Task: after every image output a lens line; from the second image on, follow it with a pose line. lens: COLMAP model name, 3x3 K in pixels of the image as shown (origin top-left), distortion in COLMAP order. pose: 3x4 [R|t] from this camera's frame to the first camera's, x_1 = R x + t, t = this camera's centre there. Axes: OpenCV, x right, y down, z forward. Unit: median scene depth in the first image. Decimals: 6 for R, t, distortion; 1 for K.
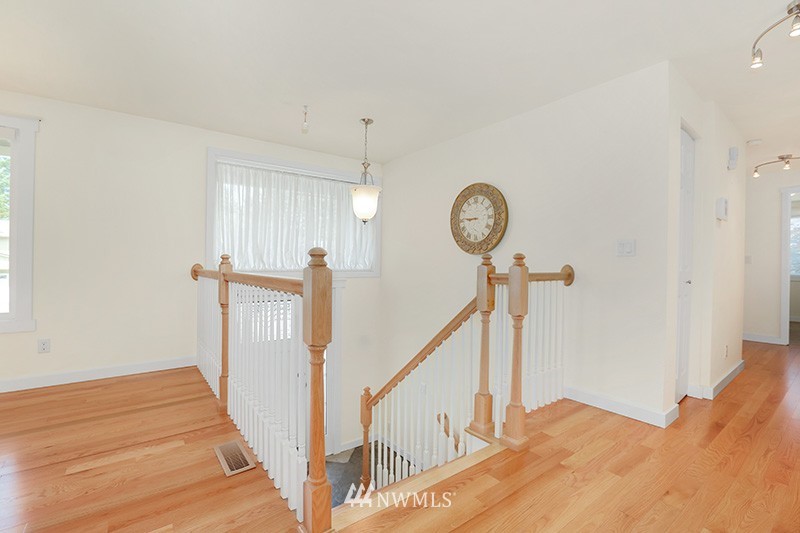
lens RADIAL K [[365.0, 0, 399.4], [0, 365.0, 261.6], [0, 0, 1]] dist [-0.035409, 0.006544]
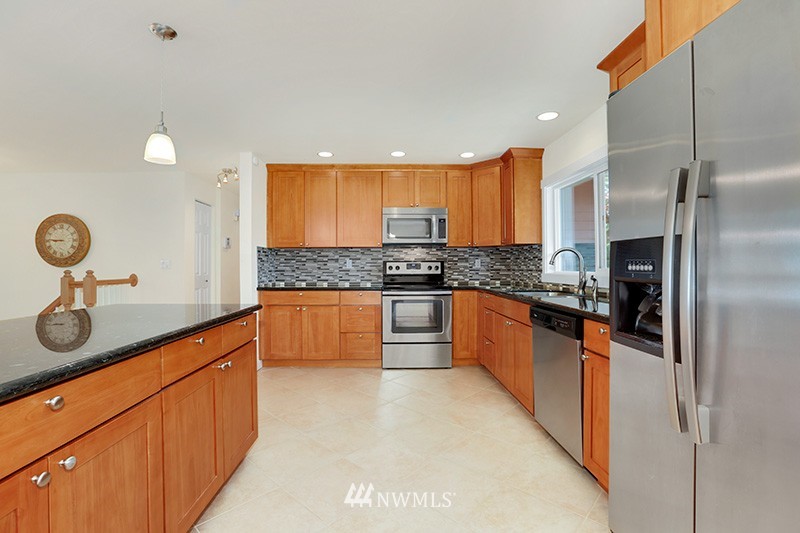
lens RADIAL K [[365.0, 0, 396.8], [0, 365.0, 264.6], [0, 0, 1]] dist [-0.035409, 0.006544]
pose [[0.583329, -0.010557, 0.812167, -0.135896], [0.008270, 0.999941, 0.007058, -0.029877], [-0.812194, 0.002599, 0.583382, -0.778373]]
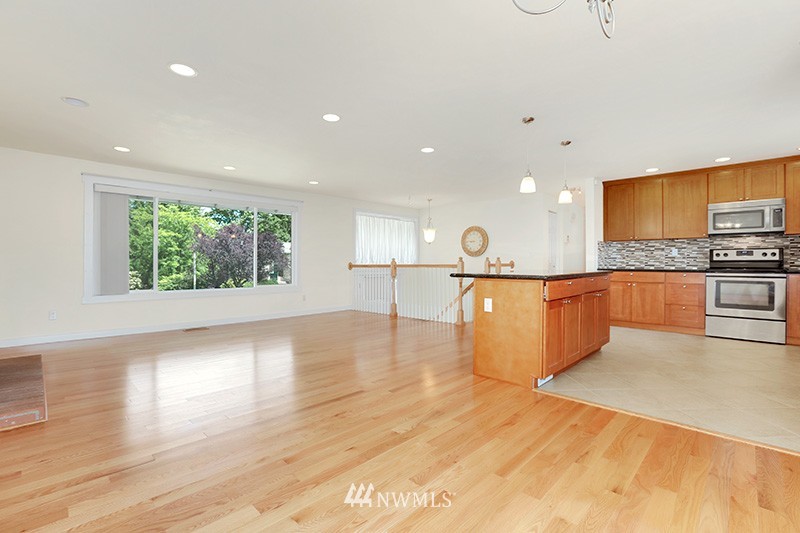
lens RADIAL K [[365.0, 0, 398.1], [0, 365.0, 266.4], [0, 0, 1]] dist [-0.035409, 0.006544]
pose [[0.989142, -0.014963, 0.146200, -0.638886], [0.012977, 0.999810, 0.014527, 0.001916], [-0.146390, -0.012472, 0.989148, -1.288564]]
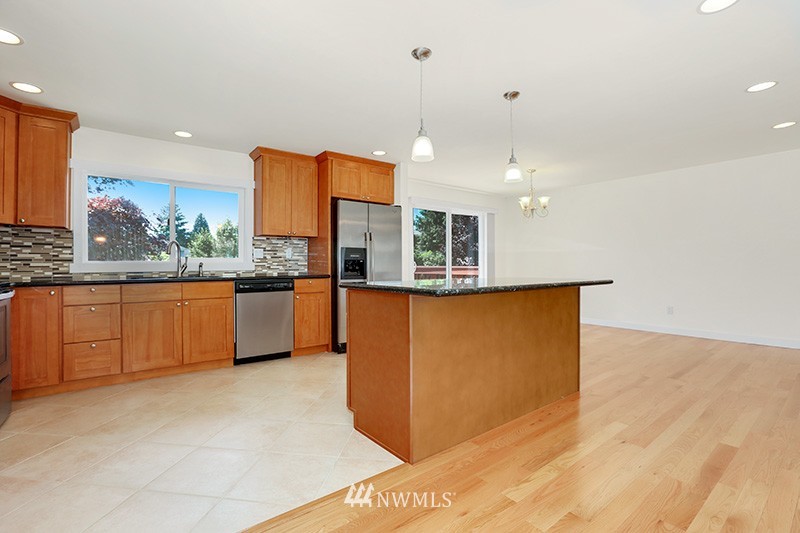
lens RADIAL K [[365.0, 0, 402.0], [0, 365.0, 267.0], [0, 0, 1]] dist [-0.035409, 0.006544]
pose [[-0.999965, -0.008311, 0.001228, 0.133309], [-0.008308, 0.999961, 0.003037, 0.009061], [-0.001253, 0.003027, -0.999995, 0.513690]]
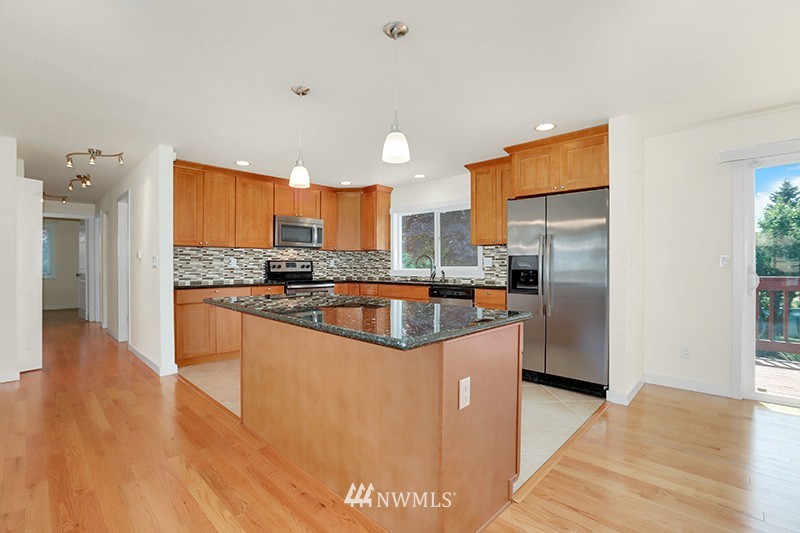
lens RADIAL K [[365.0, 0, 396.4], [0, 365.0, 269.5], [0, 0, 1]] dist [-0.035409, 0.006544]
pose [[-0.145879, -0.024399, 0.989001, -0.674095], [-0.005016, 0.999701, 0.023923, -0.035035], [-0.989290, -0.001471, -0.145958, -0.253001]]
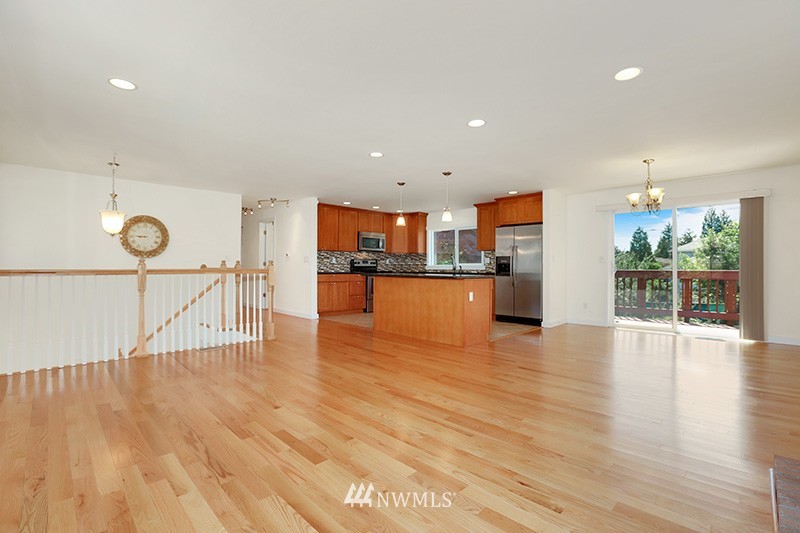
lens RADIAL K [[365.0, 0, 402.3], [0, 365.0, 266.9], [0, 0, 1]] dist [-0.035409, 0.006544]
pose [[-0.128554, -0.011241, 0.991639, -1.630205], [-0.009225, 0.999906, 0.010139, -0.007876], [-0.991660, -0.007844, -0.128646, 0.050905]]
